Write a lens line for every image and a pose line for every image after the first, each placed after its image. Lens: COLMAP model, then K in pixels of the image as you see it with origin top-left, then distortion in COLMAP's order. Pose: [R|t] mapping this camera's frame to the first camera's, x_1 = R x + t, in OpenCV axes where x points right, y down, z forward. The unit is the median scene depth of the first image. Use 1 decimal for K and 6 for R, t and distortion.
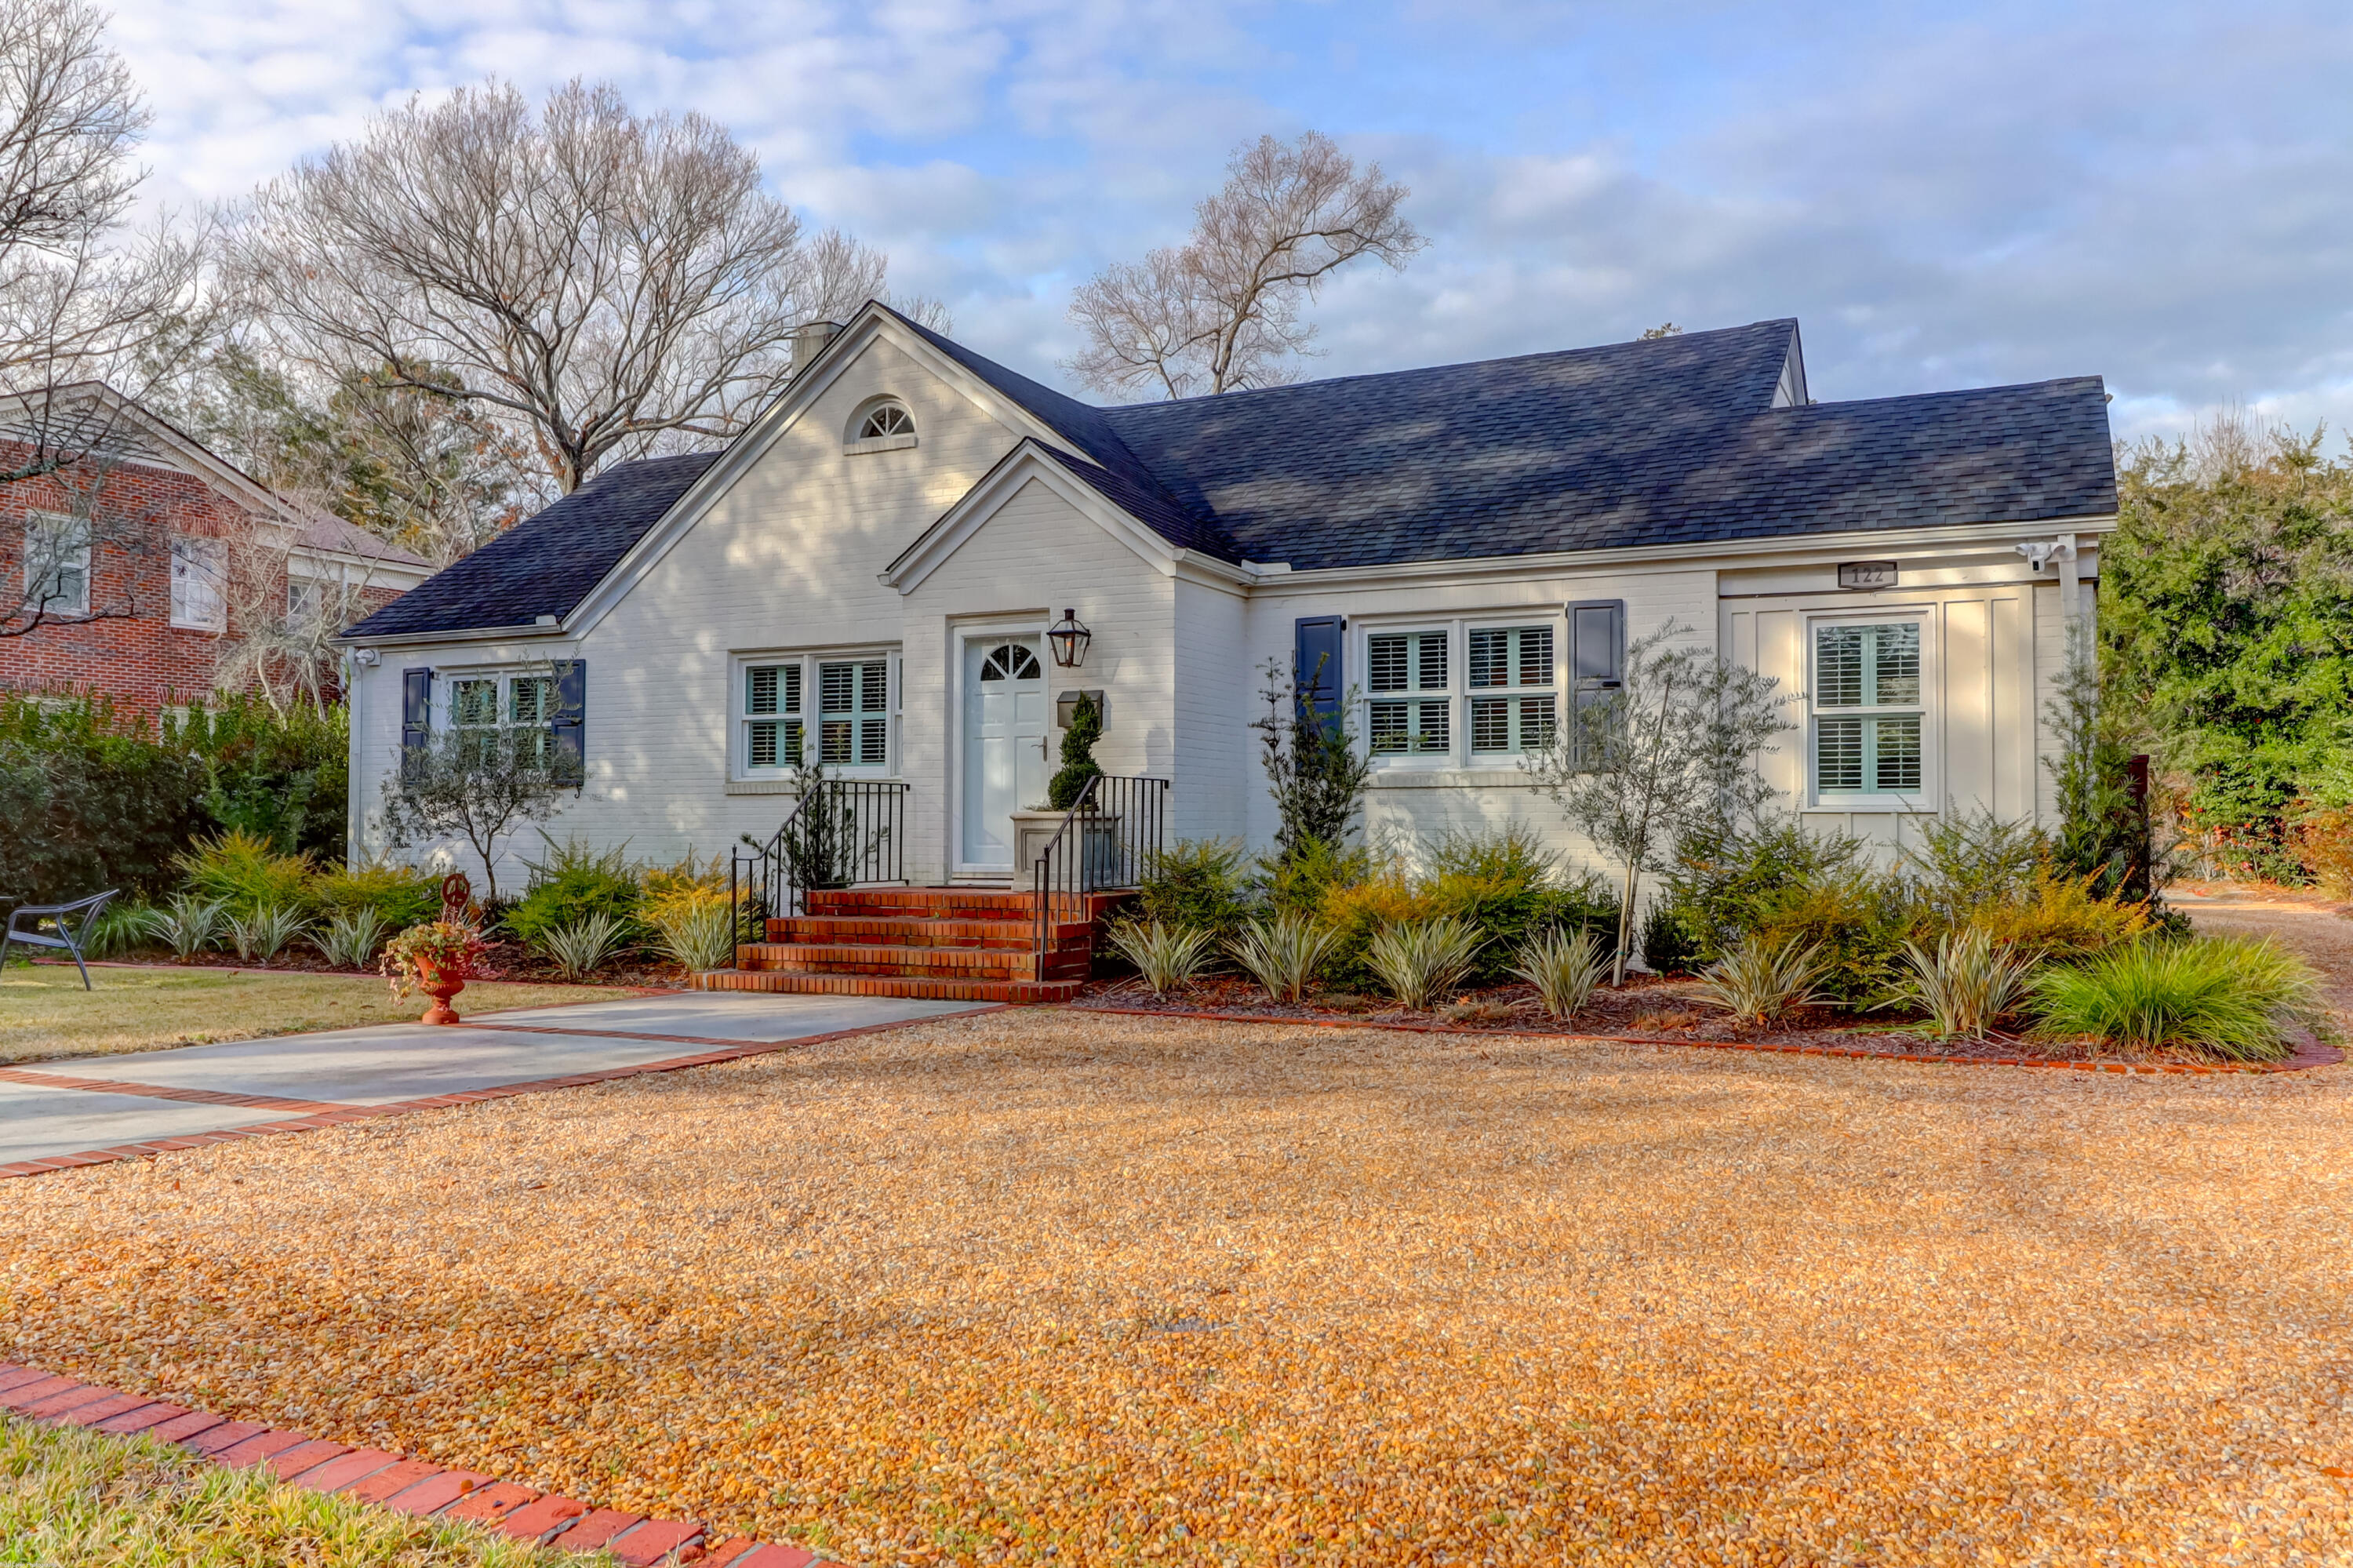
lens RADIAL K [[1701.1, 0, 1176.5], [0, 1701.1, 784.0], [0, 0, 1]] dist [-0.009639, -0.002426]
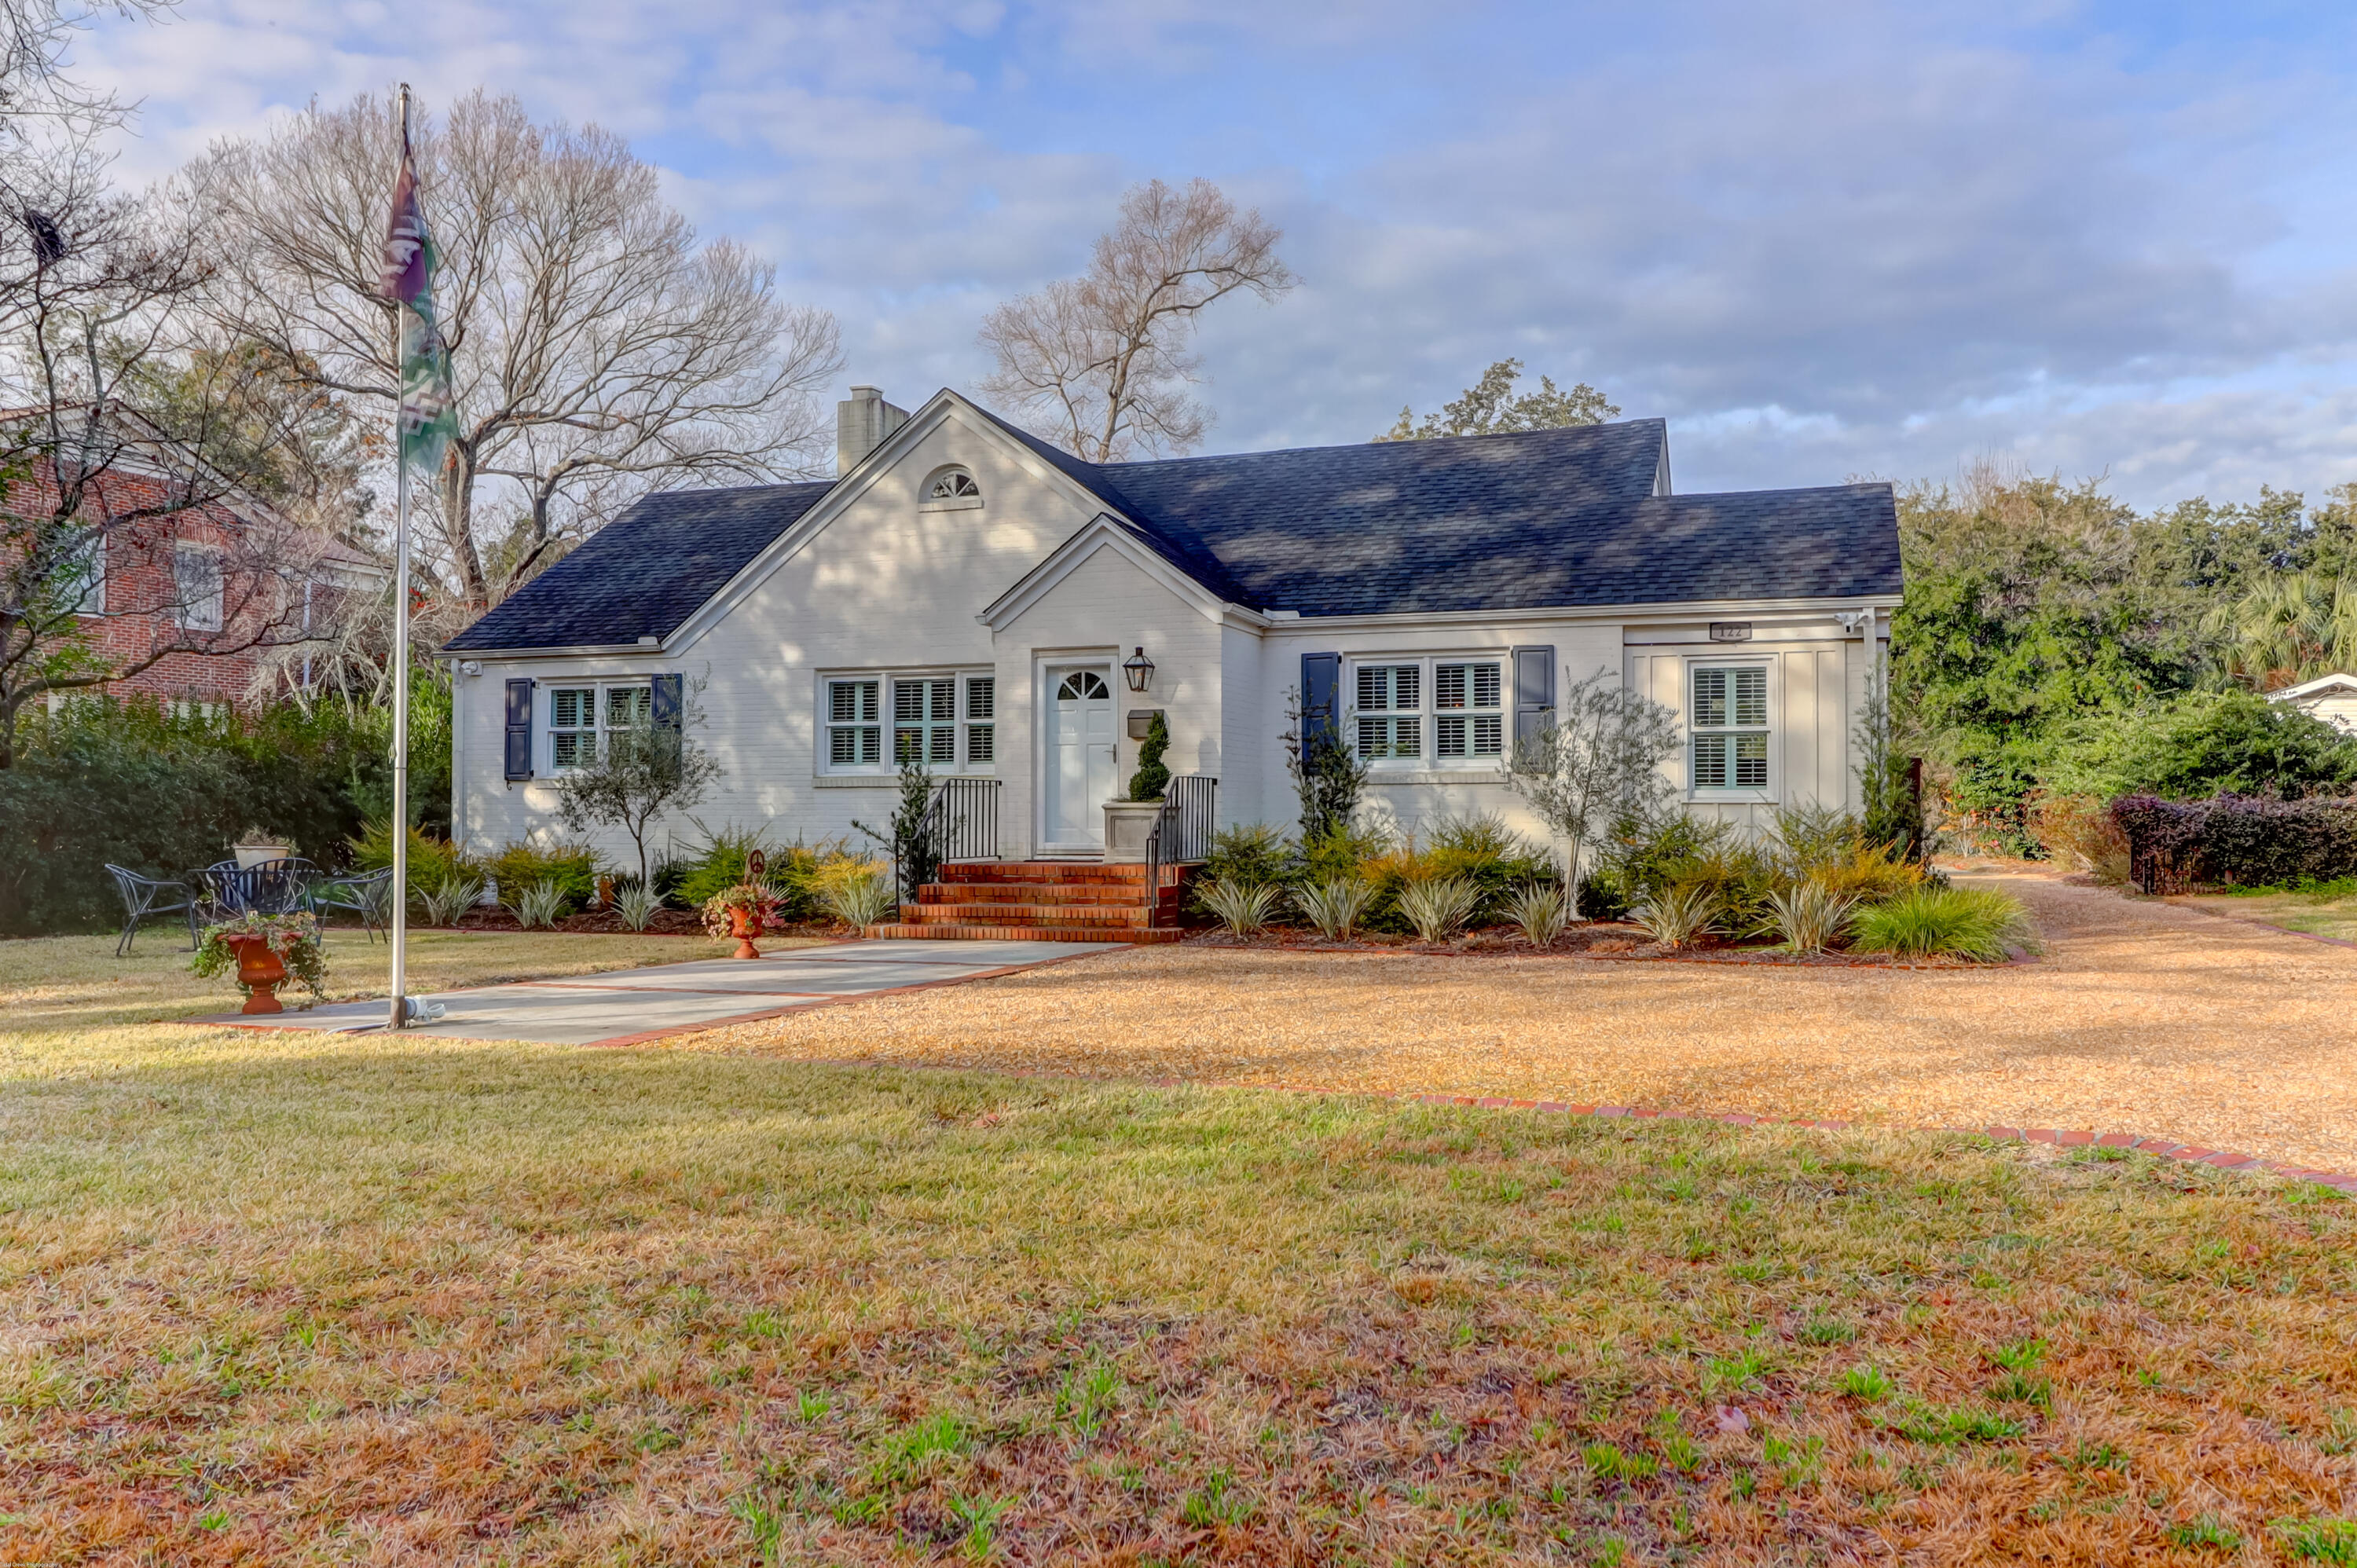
lens RADIAL K [[1703.9, 0, 1178.5], [0, 1703.9, 784.0], [0, 0, 1]] dist [-0.009639, -0.002426]
pose [[0.993777, 0.000720, 0.111385, -0.169336], [-0.001765, 0.999955, 0.009284, -0.009526], [-0.111373, -0.009423, 0.993734, -0.286585]]
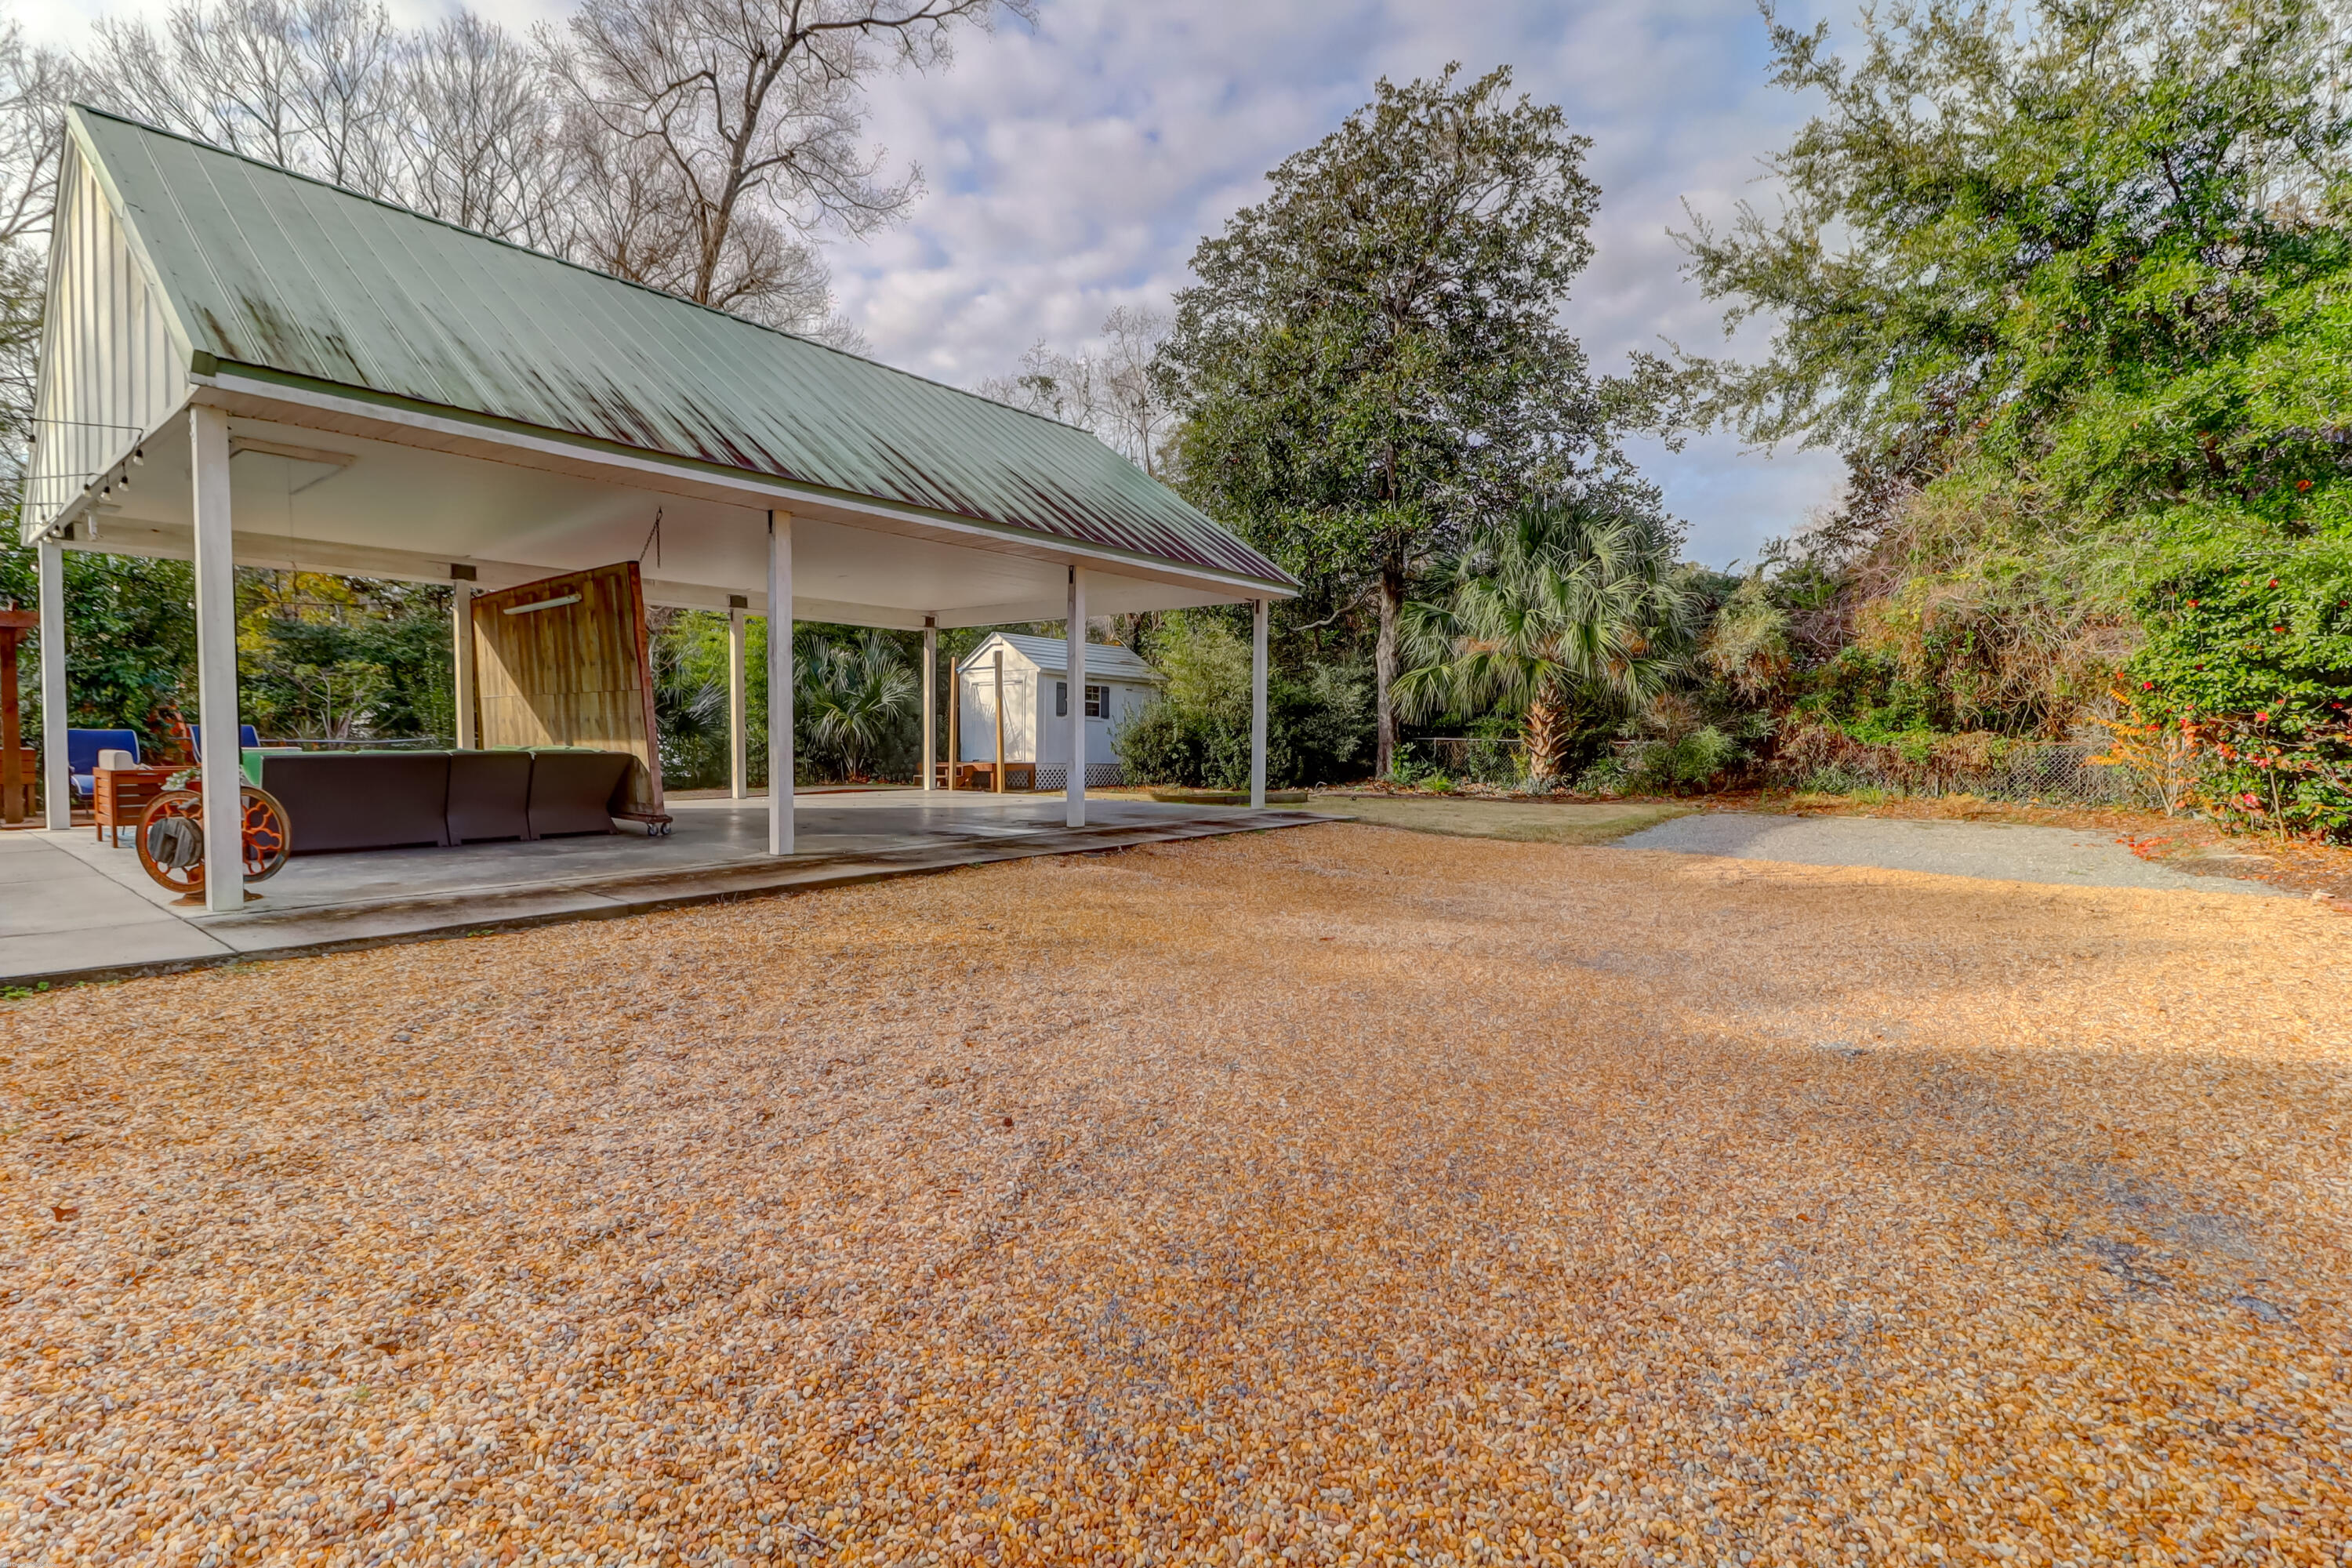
lens RADIAL K [[1091.3, 0, 1176.9], [0, 1091.3, 743.3], [0, 0, 1]] dist [-0.000190, -0.000103]
pose [[0.978100, 0.017150, -0.207428, 1.046910], [-0.004820, 0.998198, 0.059805, 0.039325], [0.208080, -0.057495, 0.976420, 1.676059]]
